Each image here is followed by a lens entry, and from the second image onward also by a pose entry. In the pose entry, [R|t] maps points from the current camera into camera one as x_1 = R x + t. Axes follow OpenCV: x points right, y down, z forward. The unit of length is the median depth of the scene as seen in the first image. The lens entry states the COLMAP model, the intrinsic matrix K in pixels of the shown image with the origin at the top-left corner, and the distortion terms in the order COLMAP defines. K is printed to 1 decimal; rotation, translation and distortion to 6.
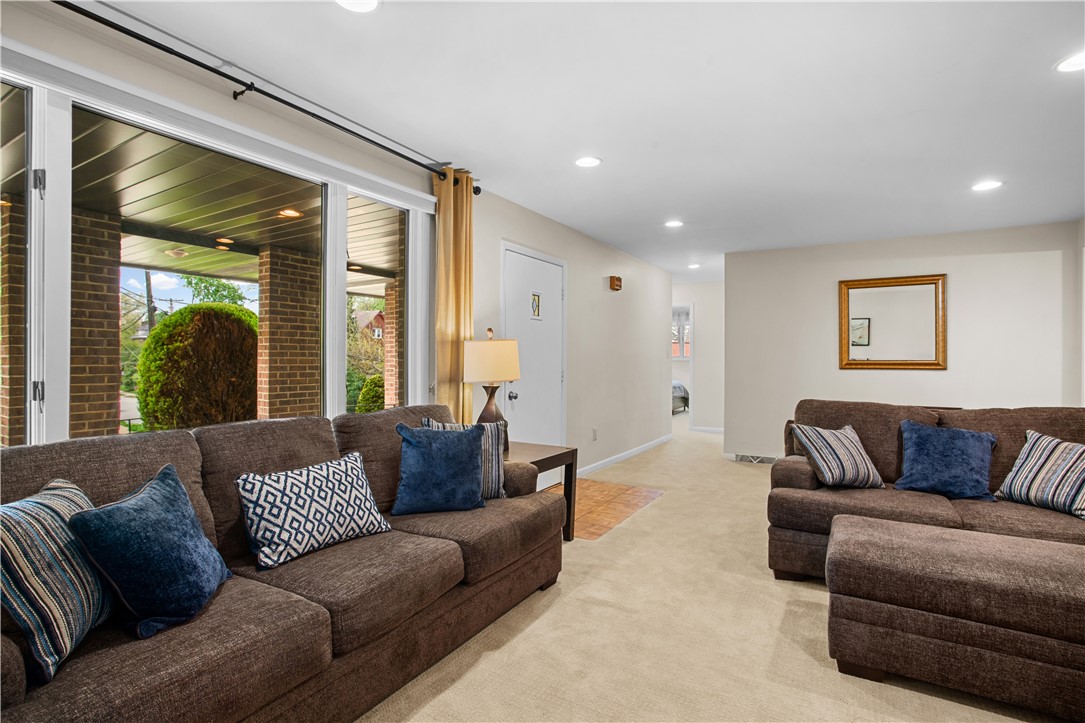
lens RADIAL K [[525.8, 0, 535.4], [0, 525.8, 359.5], [0, 0, 1]] dist [-0.041793, 0.018727]
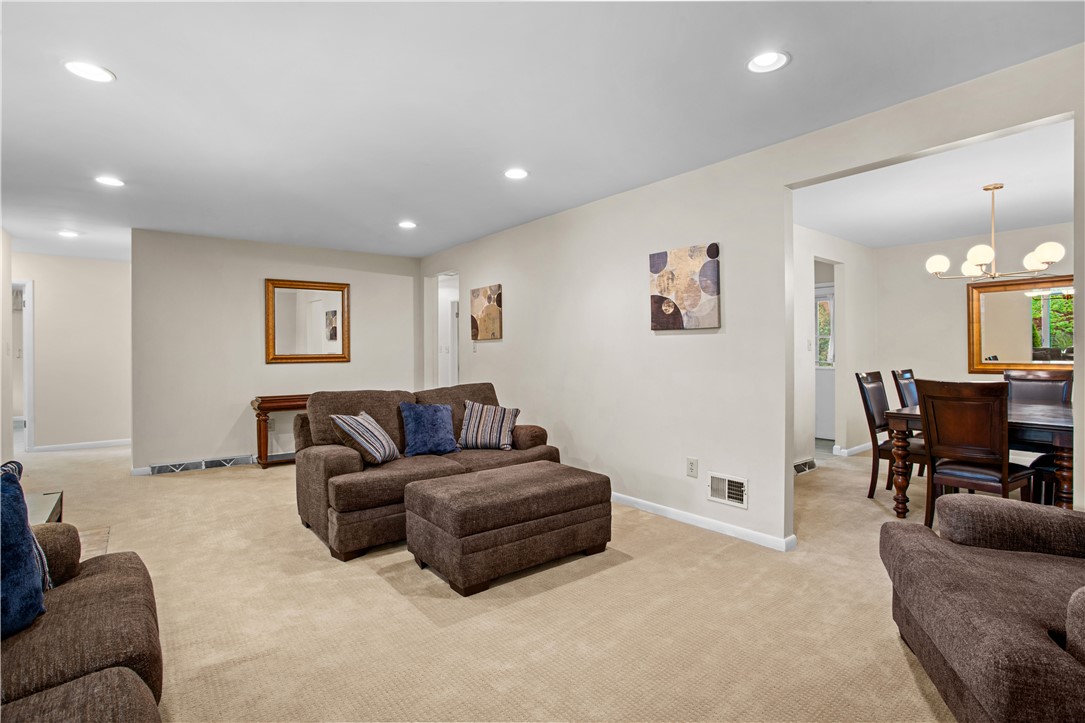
lens RADIAL K [[525.8, 0, 531.2], [0, 525.8, 352.5], [0, 0, 1]] dist [-0.041793, 0.018727]
pose [[0.363995, -0.005561, 0.931384, -0.393709], [0.008331, 0.999962, 0.002715, -0.004498], [-0.931363, 0.006771, 0.364028, 0.259934]]
